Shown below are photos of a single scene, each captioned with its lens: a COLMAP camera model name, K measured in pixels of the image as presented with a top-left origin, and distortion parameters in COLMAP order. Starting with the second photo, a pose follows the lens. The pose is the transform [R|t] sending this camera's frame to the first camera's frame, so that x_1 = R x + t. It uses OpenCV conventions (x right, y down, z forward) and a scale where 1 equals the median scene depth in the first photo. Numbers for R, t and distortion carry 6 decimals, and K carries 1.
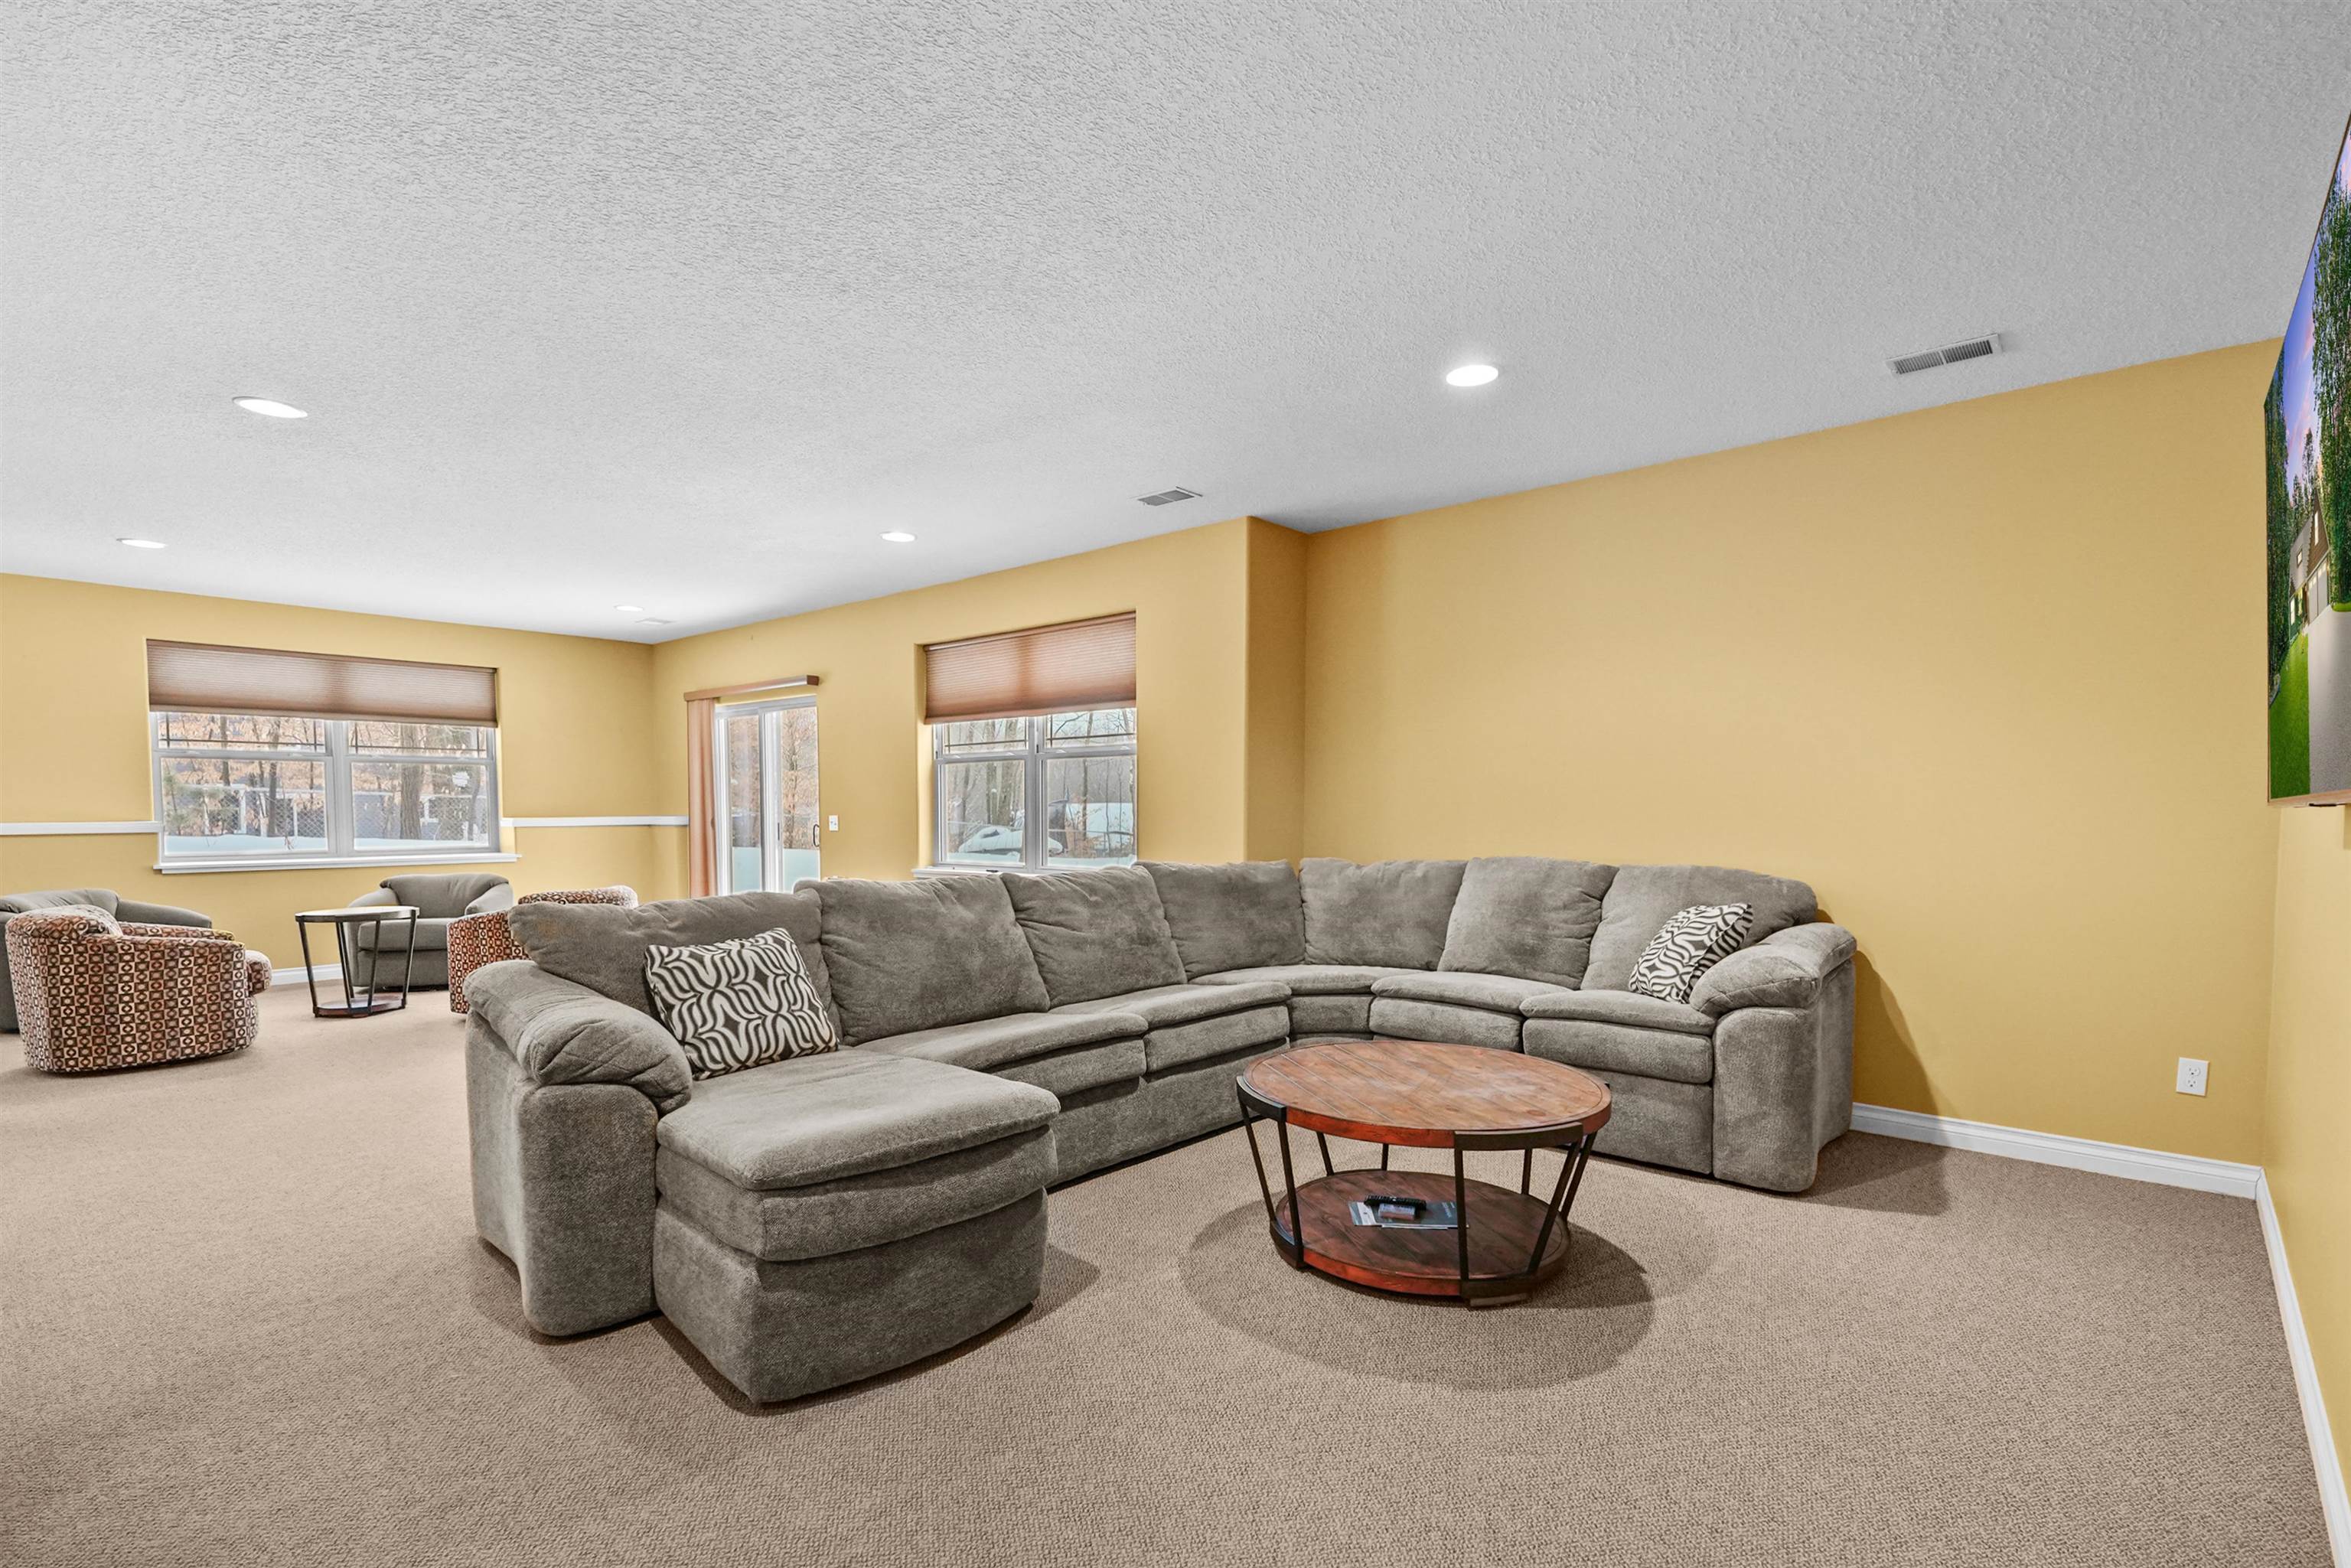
lens RADIAL K [[1074.3, 0, 1184.6], [0, 1074.3, 805.3], [0, 0, 1]] dist [-0.005319, -0.000048]
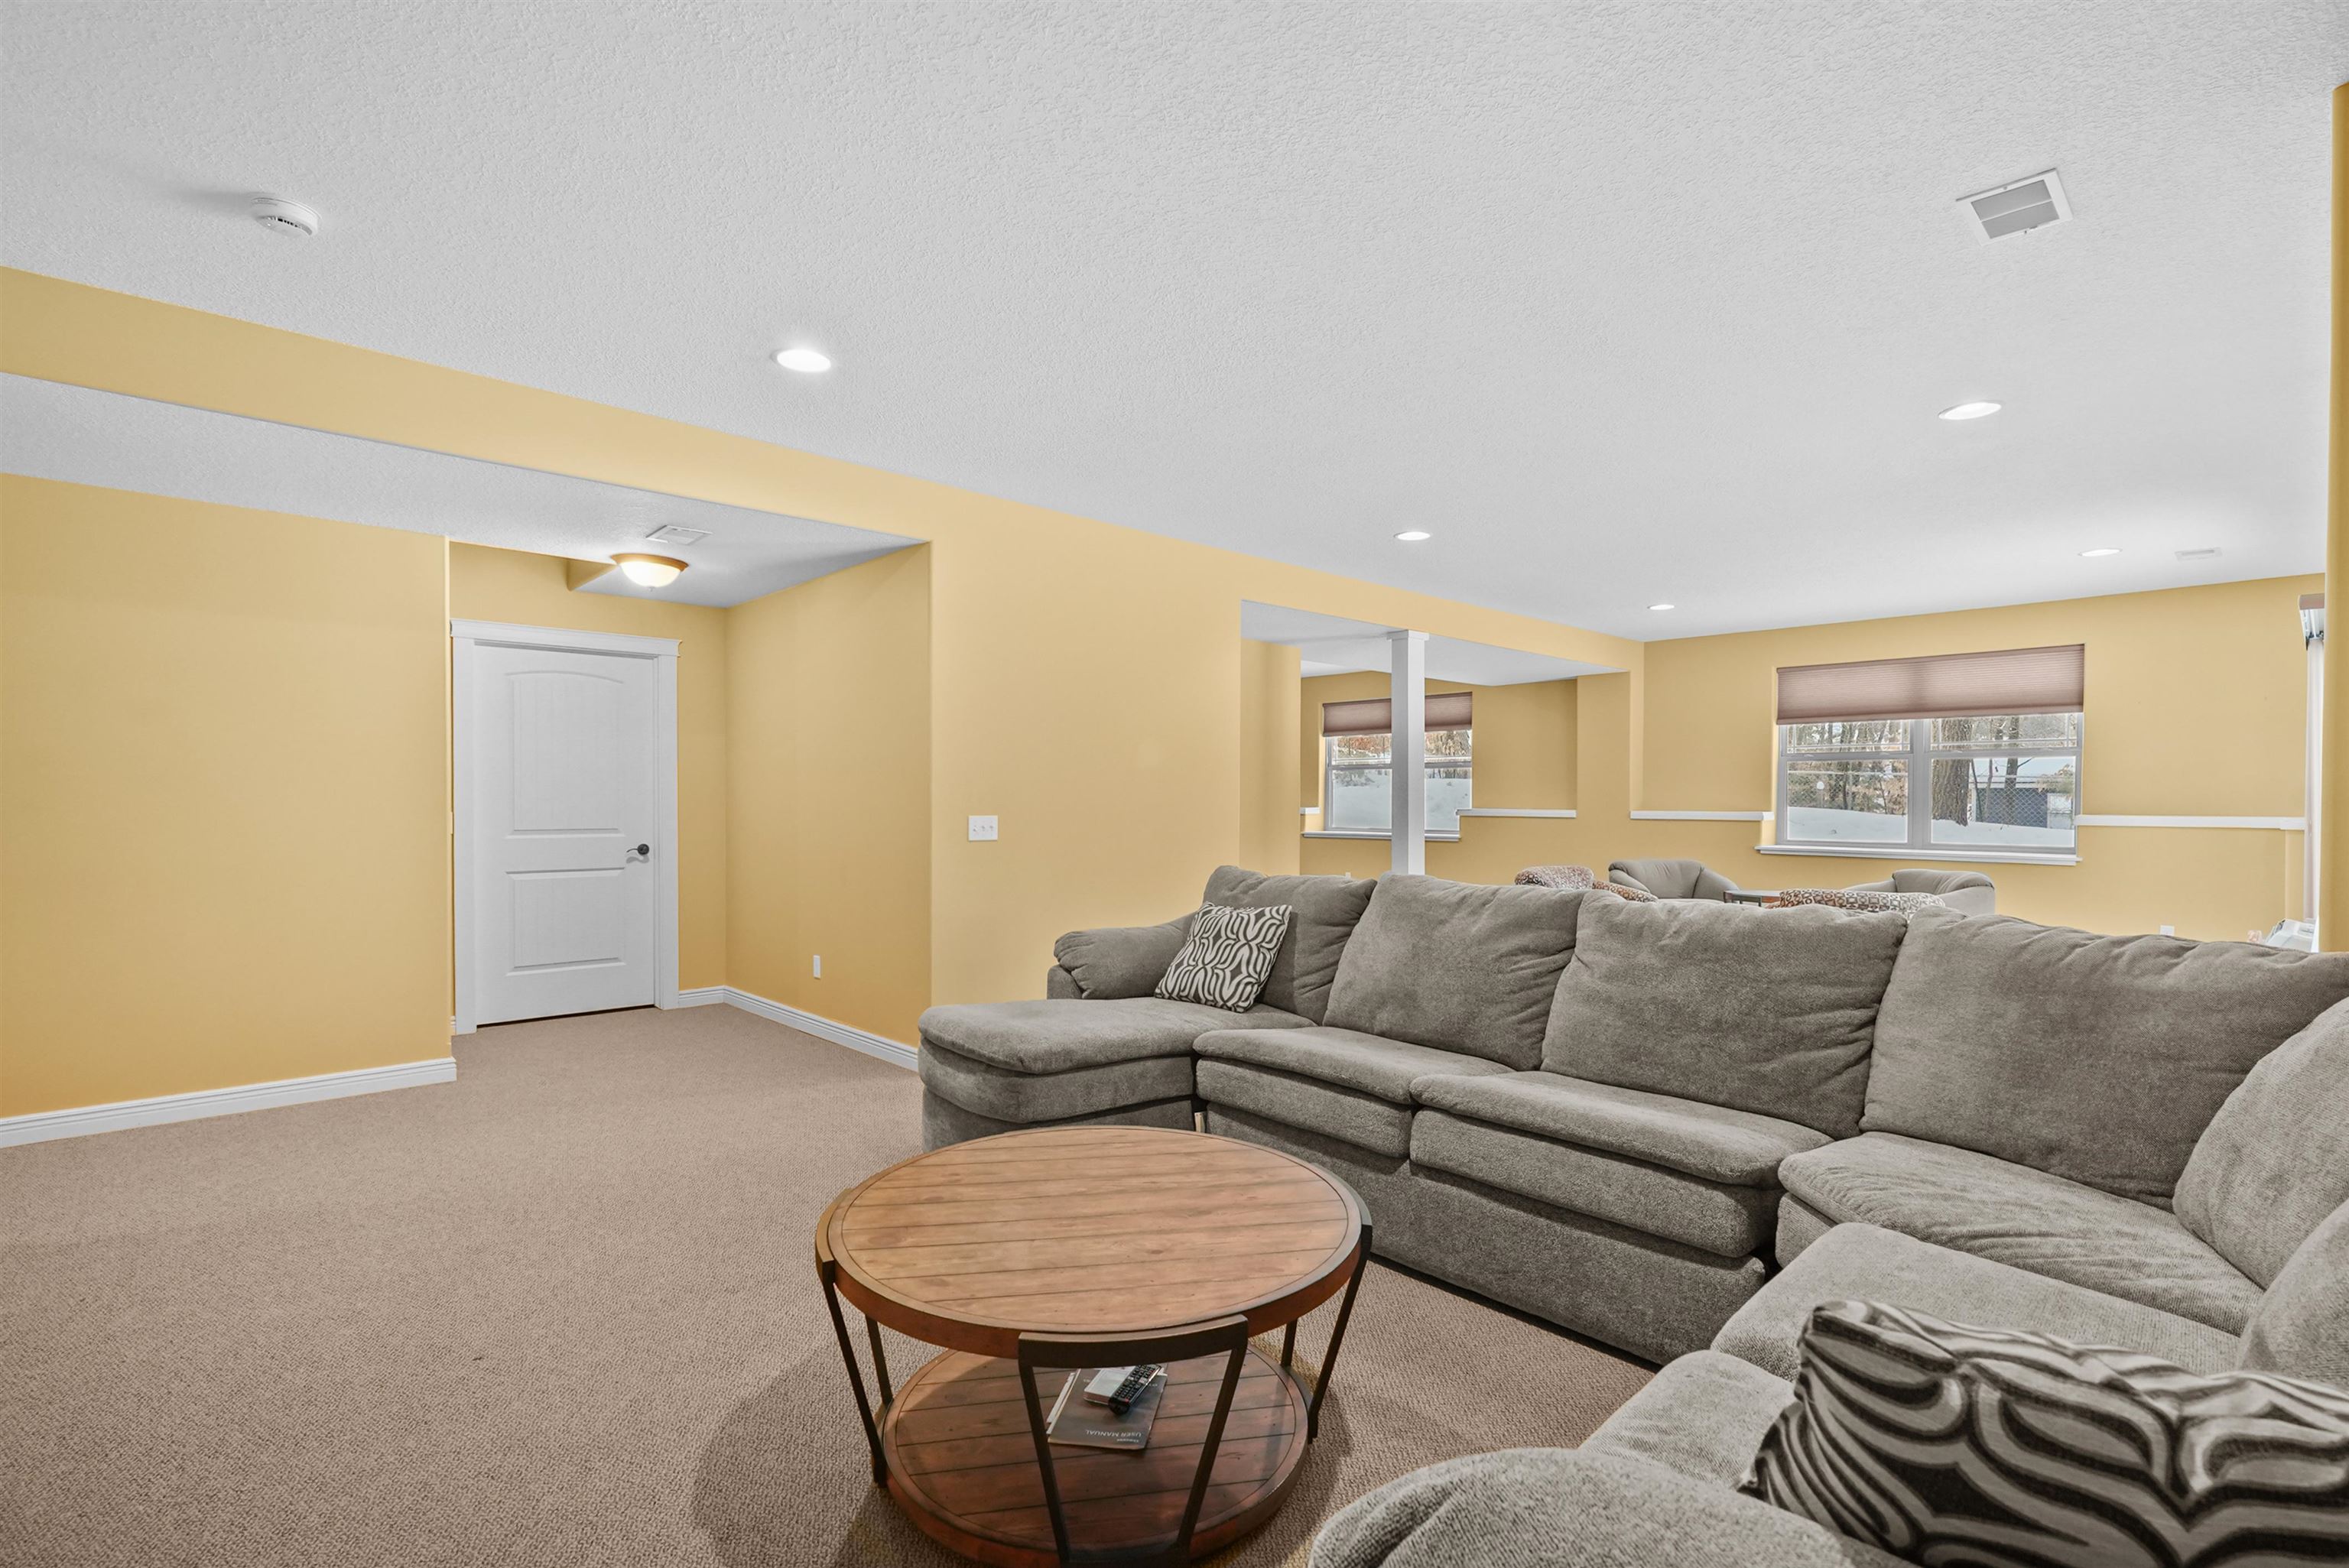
lens RADIAL K [[1073.3, 0, 1183.6], [0, 1073.3, 805.2], [0, 0, 1]] dist [-0.005319, -0.000048]
pose [[-0.102231, 0.007414, -0.994733, 0.536190], [-0.003503, 0.999963, 0.007813, -0.003091], [0.994754, 0.004283, -0.102202, 0.677208]]
